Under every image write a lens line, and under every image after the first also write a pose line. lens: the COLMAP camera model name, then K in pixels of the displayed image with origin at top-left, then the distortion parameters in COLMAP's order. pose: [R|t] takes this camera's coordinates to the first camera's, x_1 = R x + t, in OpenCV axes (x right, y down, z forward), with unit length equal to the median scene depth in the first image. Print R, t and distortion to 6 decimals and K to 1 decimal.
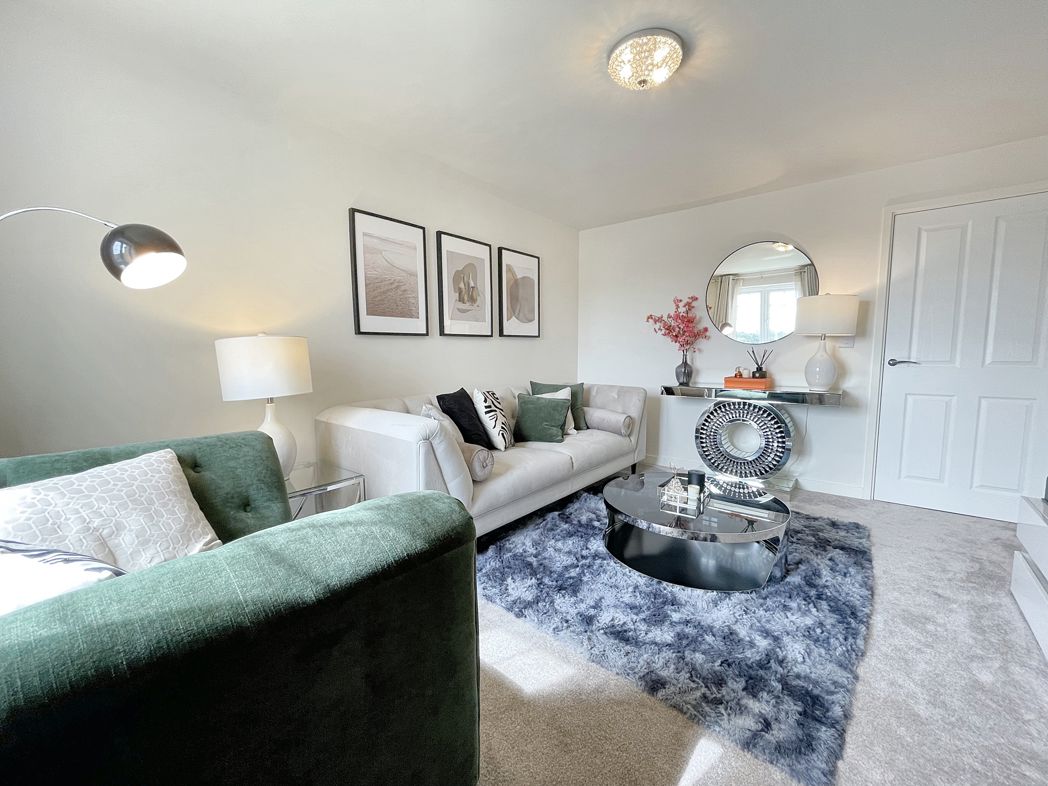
lens RADIAL K [[424.0, 0, 525.1], [0, 424.0, 392.1], [0, 0, 1]] dist [0.001623, 0.000065]
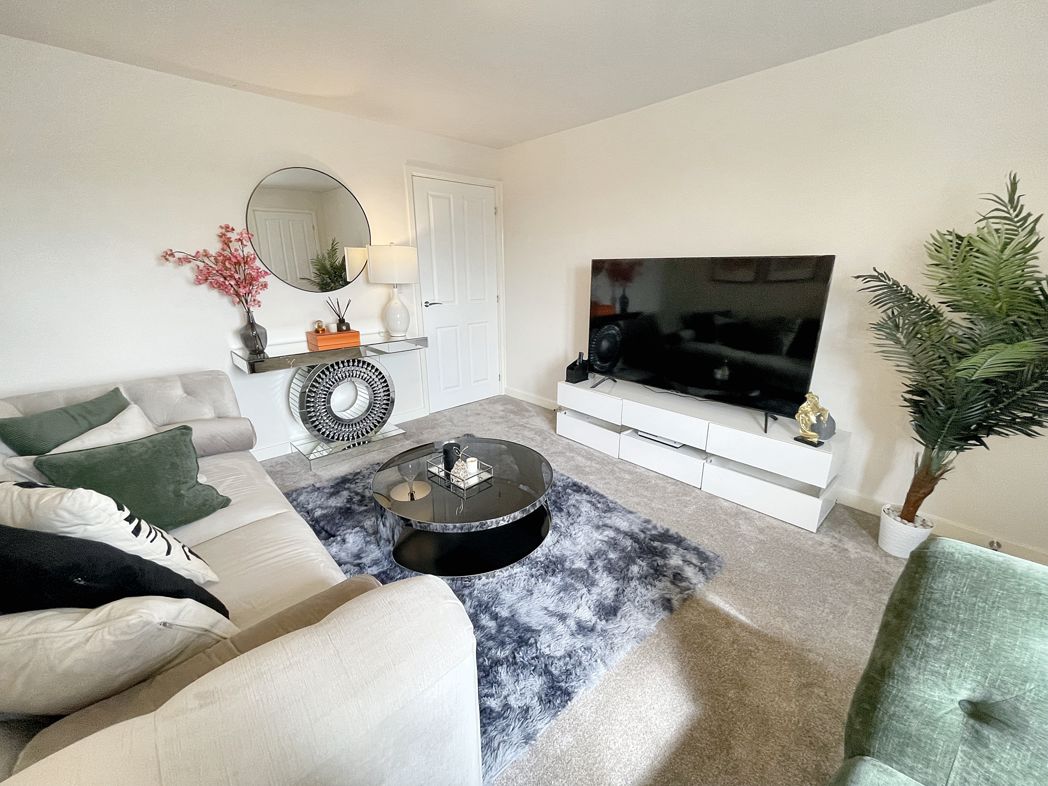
lens RADIAL K [[424.0, 0, 523.8], [0, 424.0, 394.4], [0, 0, 1]] dist [0.001623, 0.000065]
pose [[0.140119, -0.285009, 0.948228, -0.560924], [0.100190, 0.956842, 0.272793, -0.209210], [-0.985053, 0.056780, 0.162627, 0.876726]]
